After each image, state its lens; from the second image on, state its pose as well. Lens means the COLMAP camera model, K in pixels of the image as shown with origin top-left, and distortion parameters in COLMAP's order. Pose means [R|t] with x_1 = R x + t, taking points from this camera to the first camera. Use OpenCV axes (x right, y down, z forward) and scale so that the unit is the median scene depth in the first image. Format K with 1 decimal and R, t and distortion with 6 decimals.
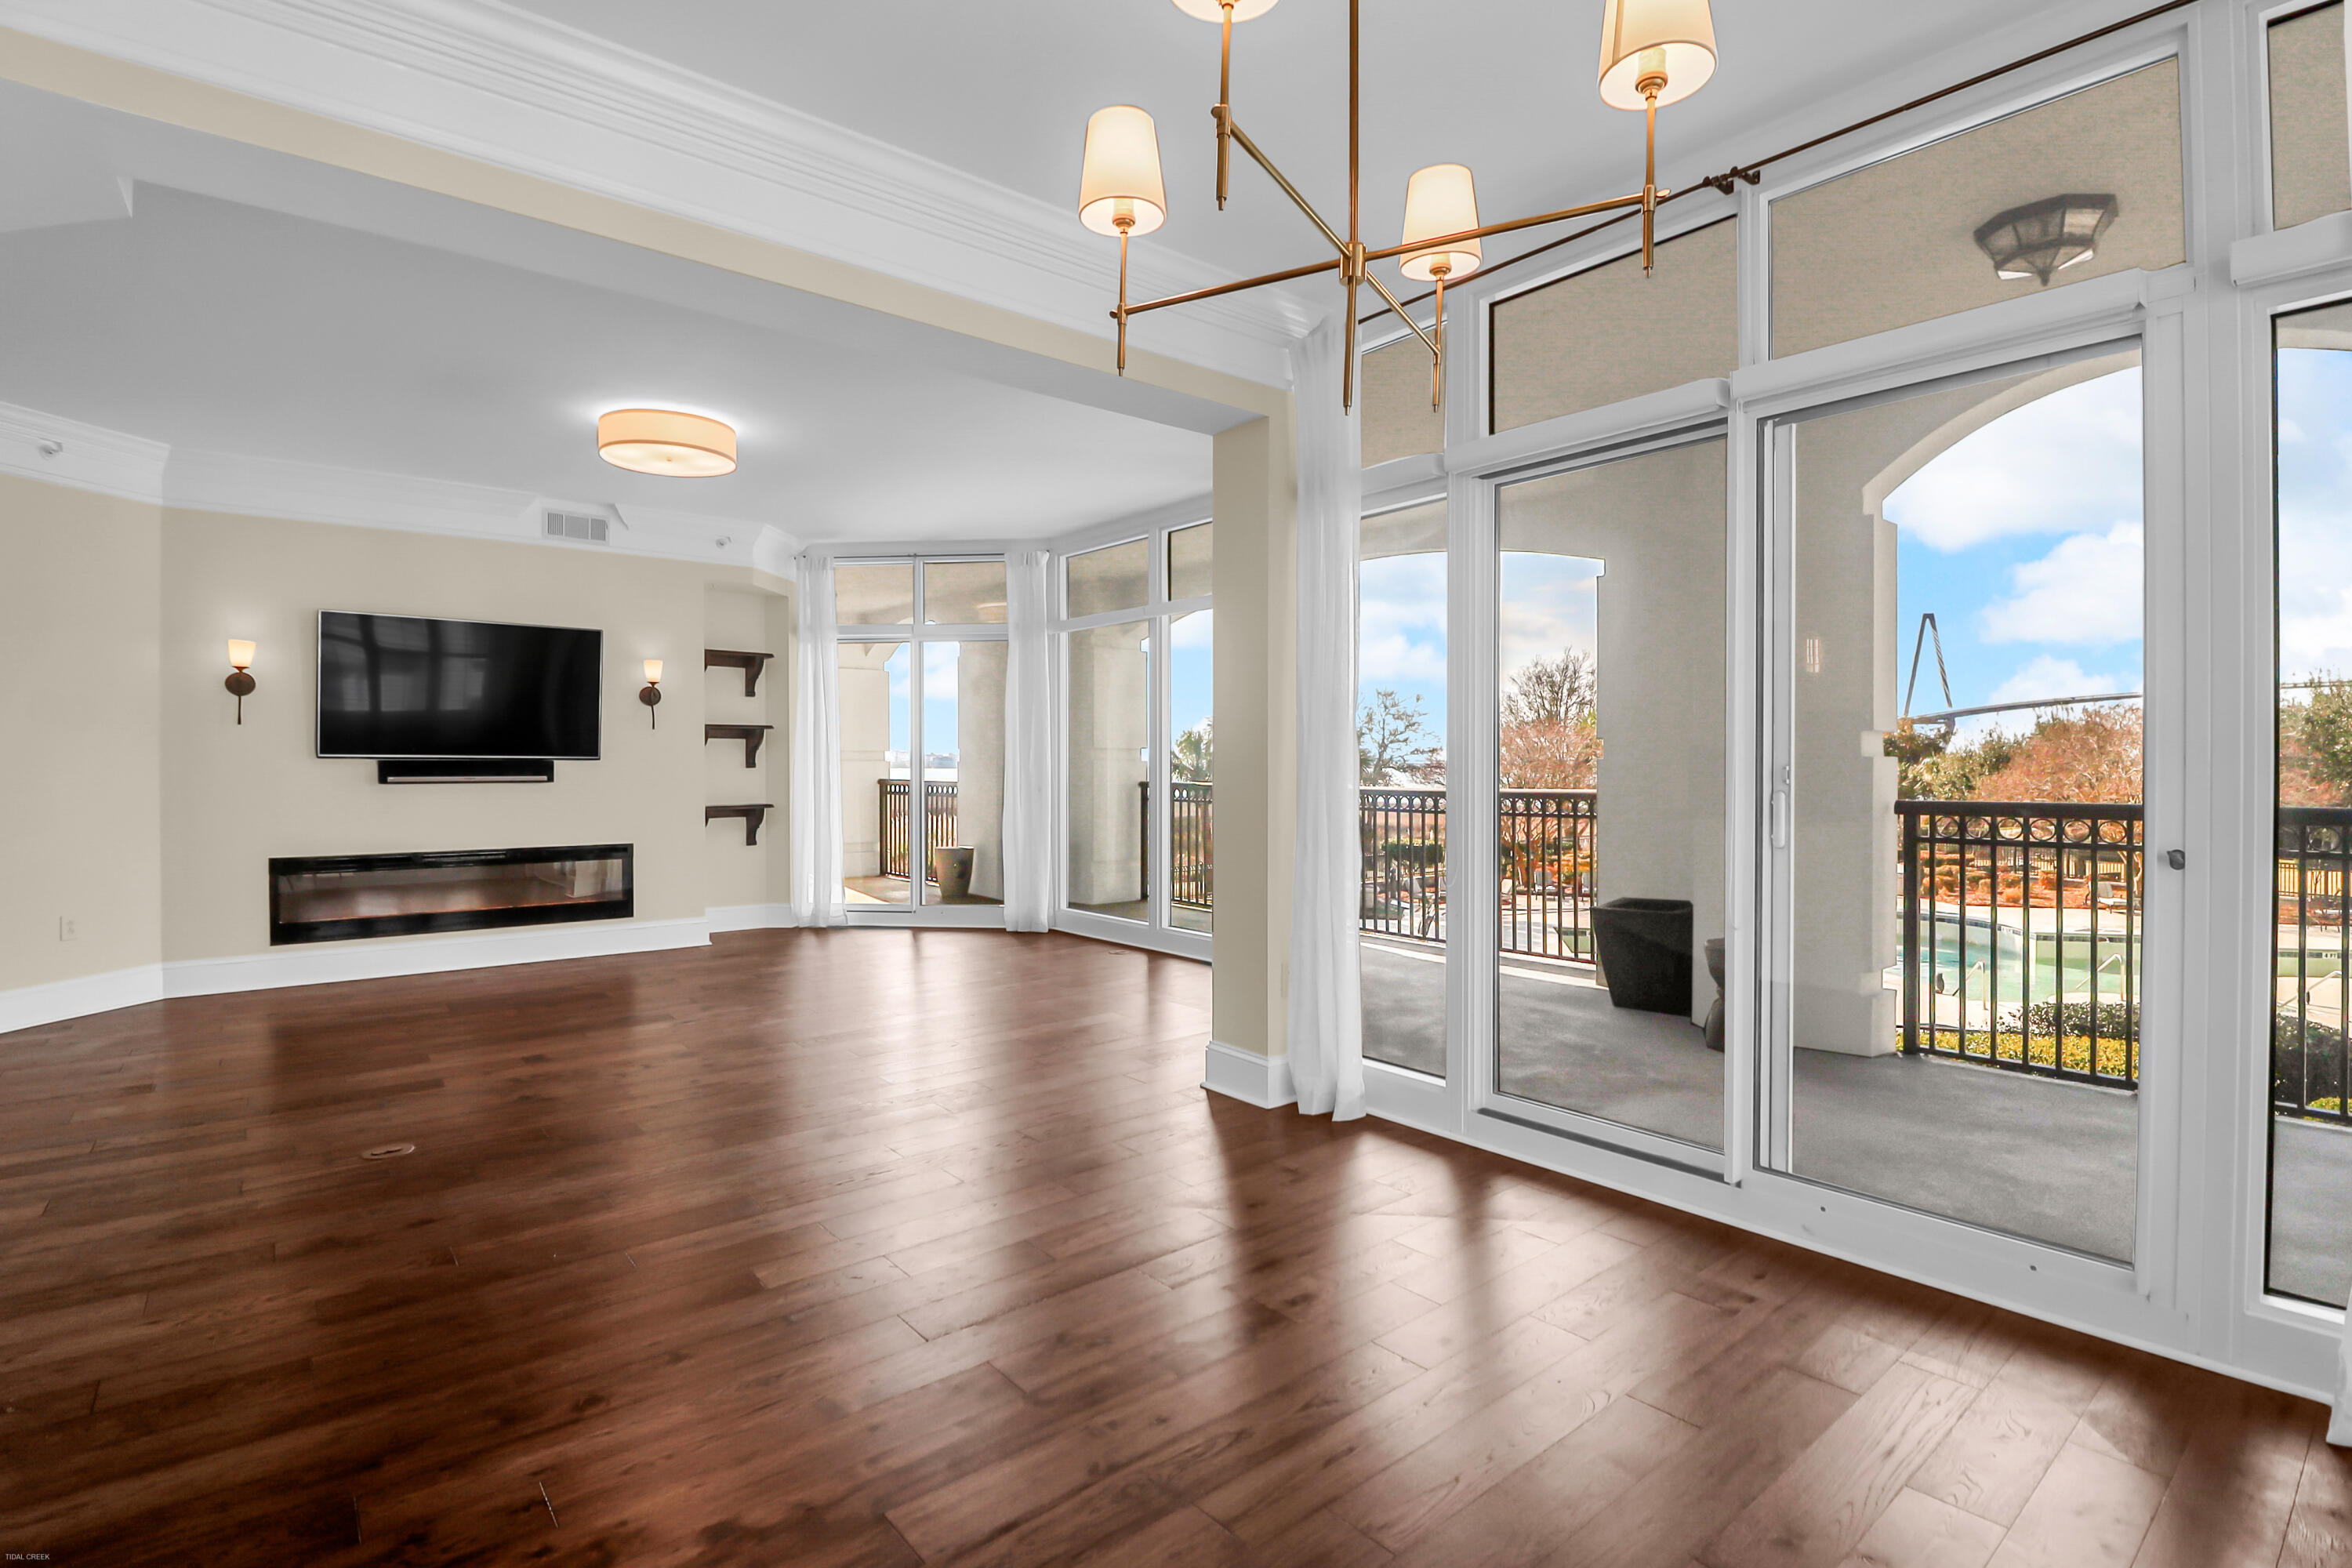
lens RADIAL K [[1090.2, 0, 1161.6], [0, 1090.2, 777.3], [0, 0, 1]] dist [0.002288, -0.012723]
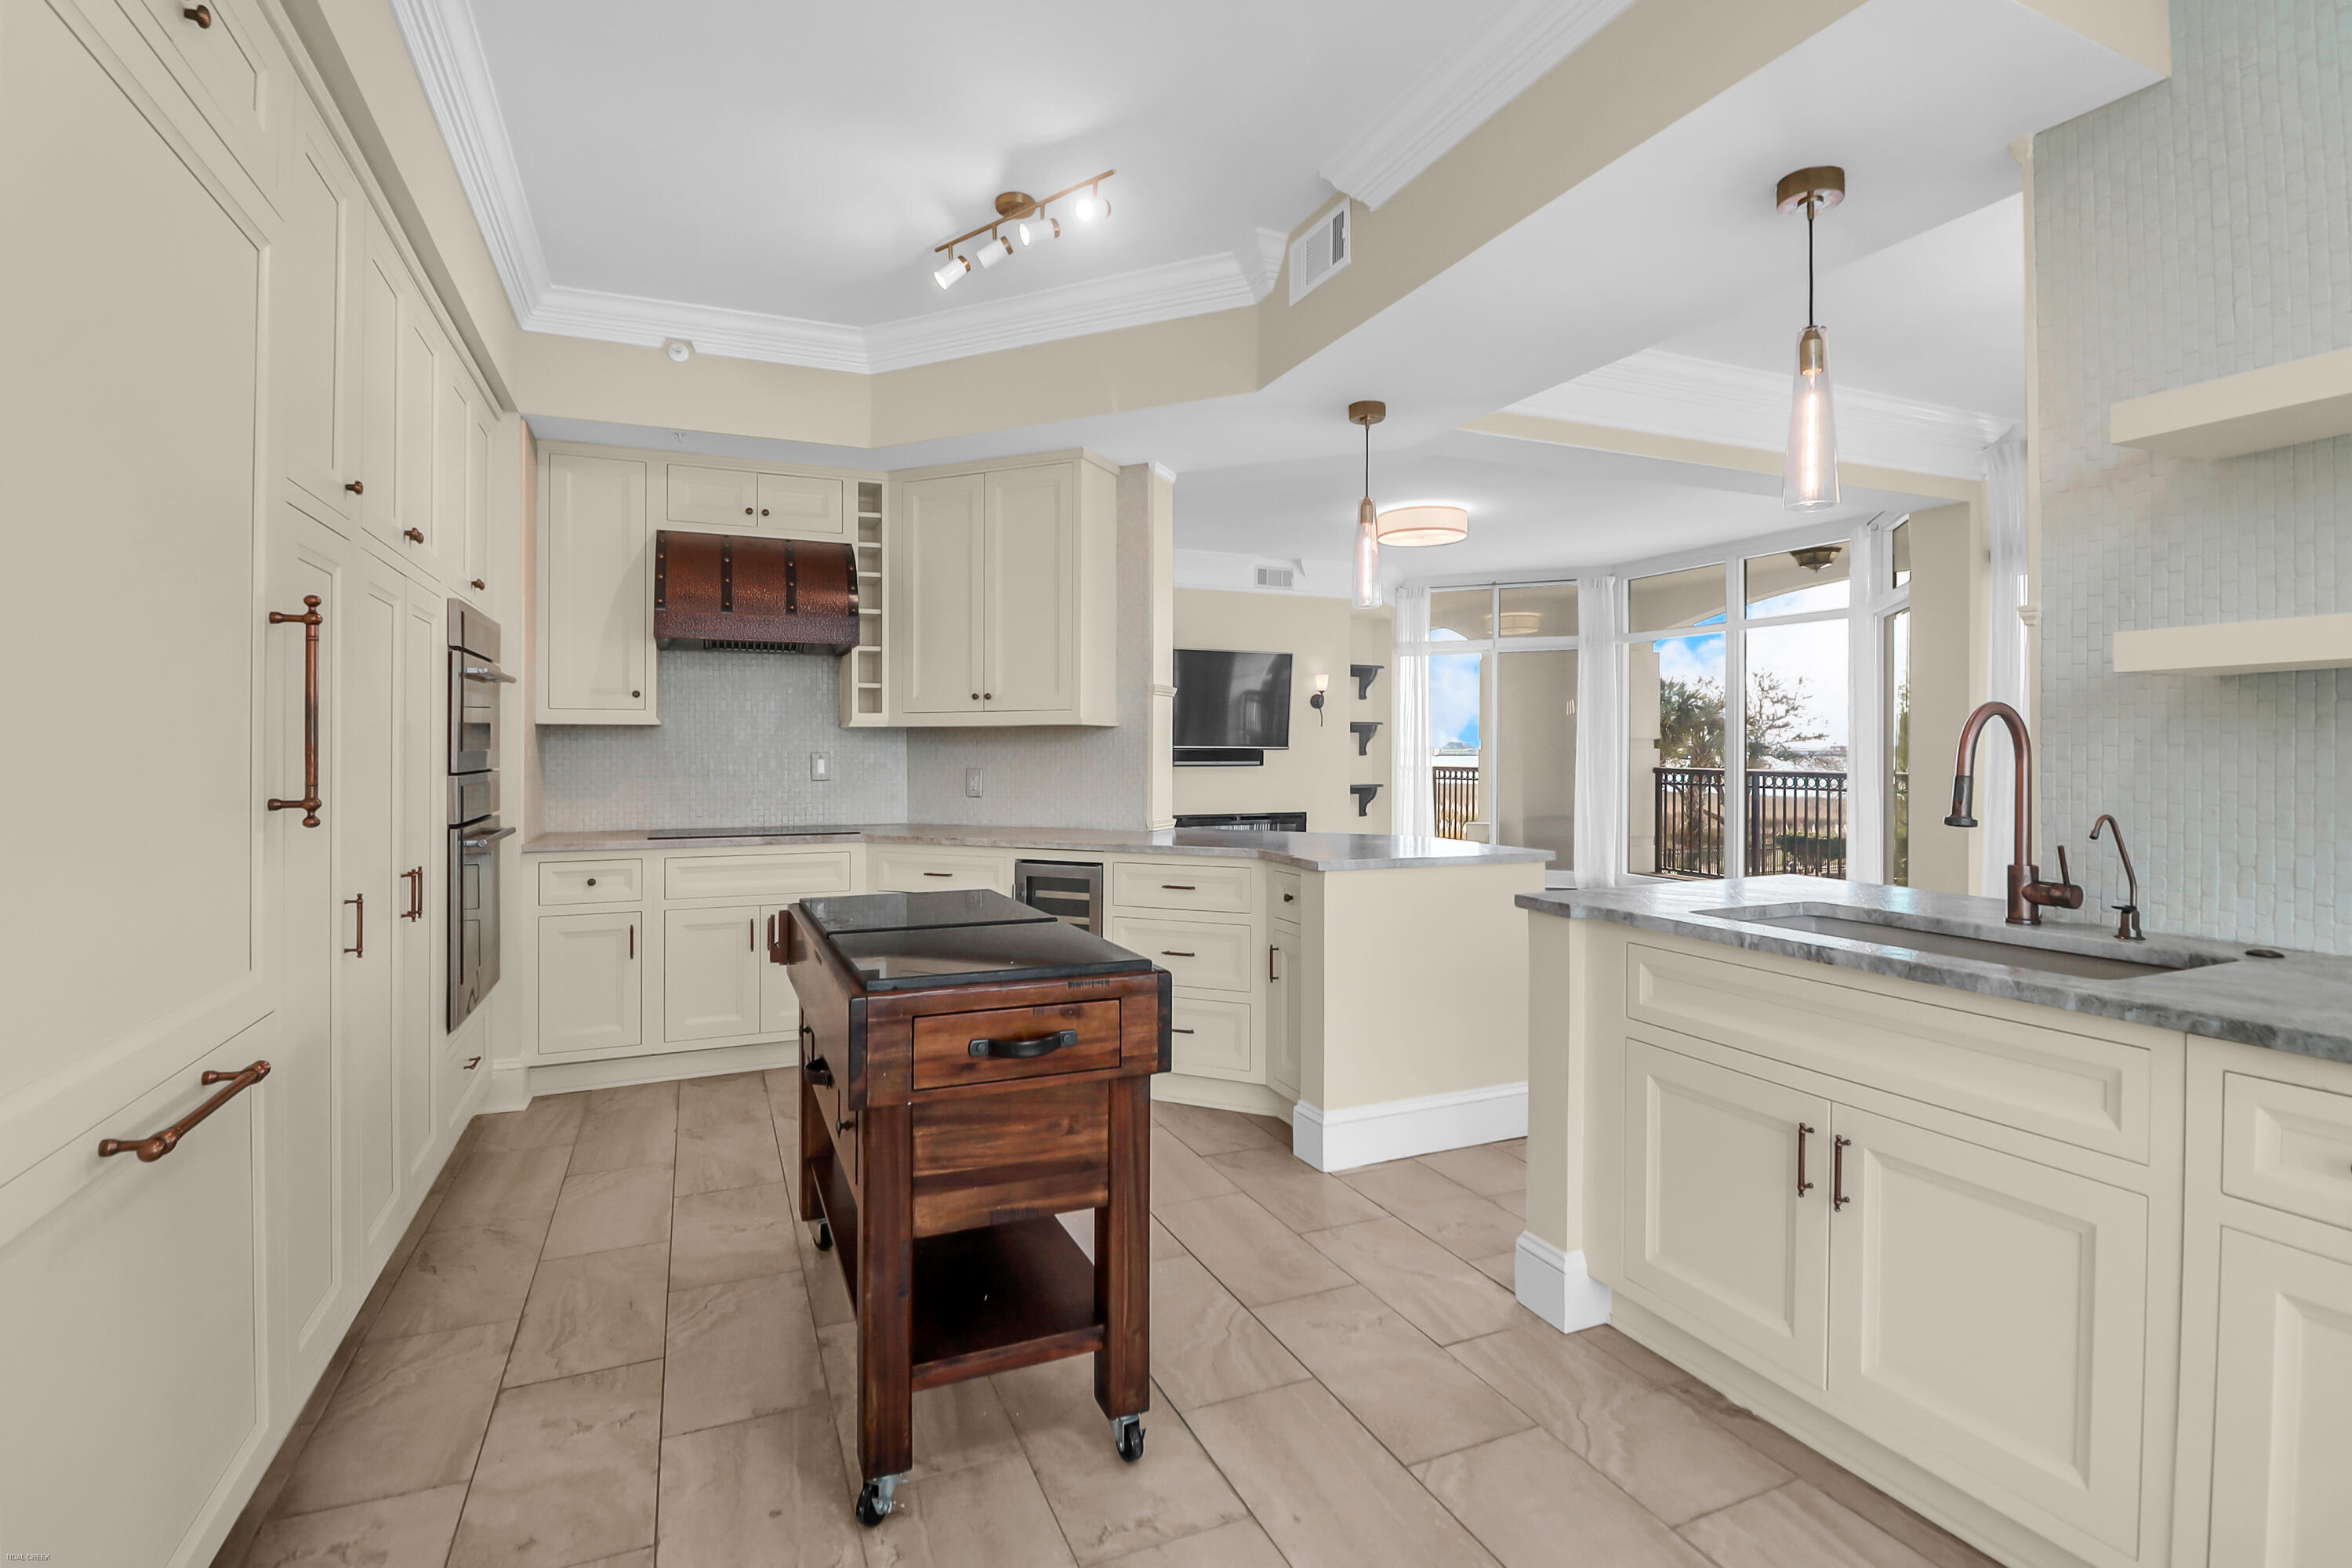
lens RADIAL K [[1106.4, 0, 1169.6], [0, 1106.4, 754.3], [0, 0, 1]] dist [-0.014535, -0.000260]
pose [[0.964891, -0.000857, -0.262649, -0.336370], [-0.001770, 0.999951, -0.009764, 0.003564], [0.262644, 0.009886, 0.964842, -0.397496]]
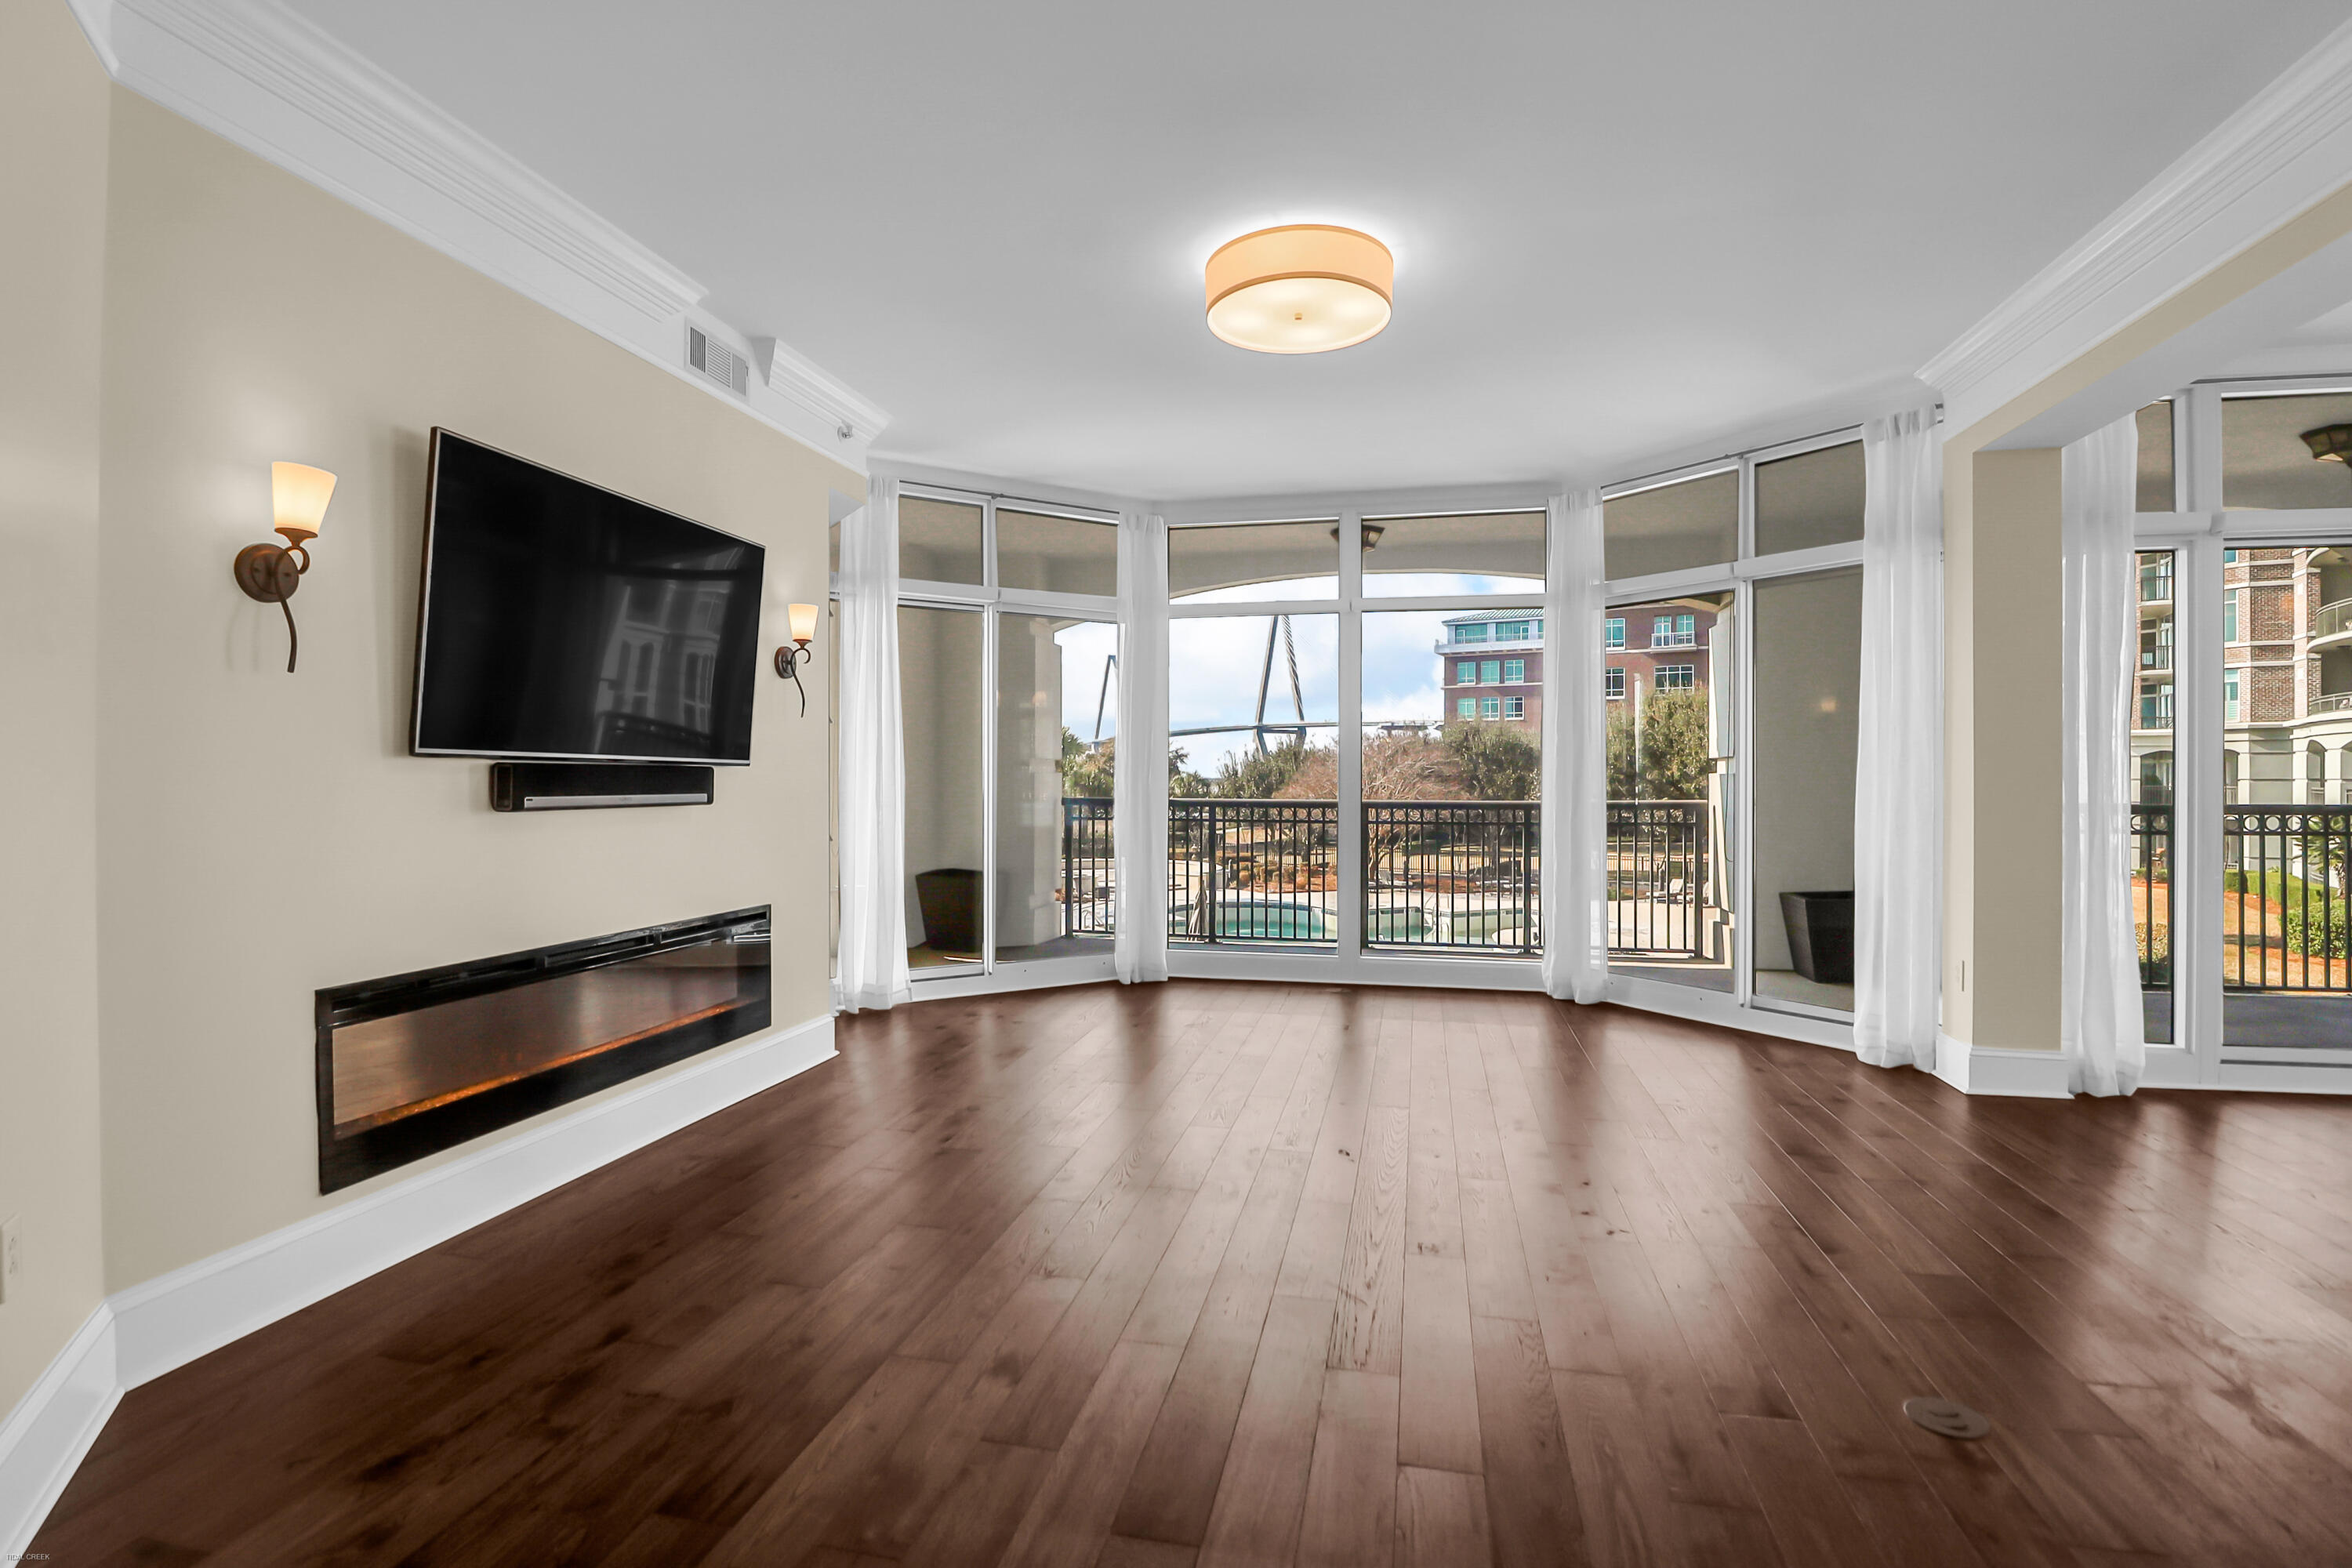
lens RADIAL K [[1096.6, 0, 1134.9], [0, 1096.6, 788.1], [0, 0, 1]] dist [0.001549, -0.028936]
pose [[0.798139, -0.003144, 0.602465, -0.792267], [0.005582, 0.999982, -0.002177, -0.001606], [-0.602447, 0.005100, 0.798142, 0.450756]]
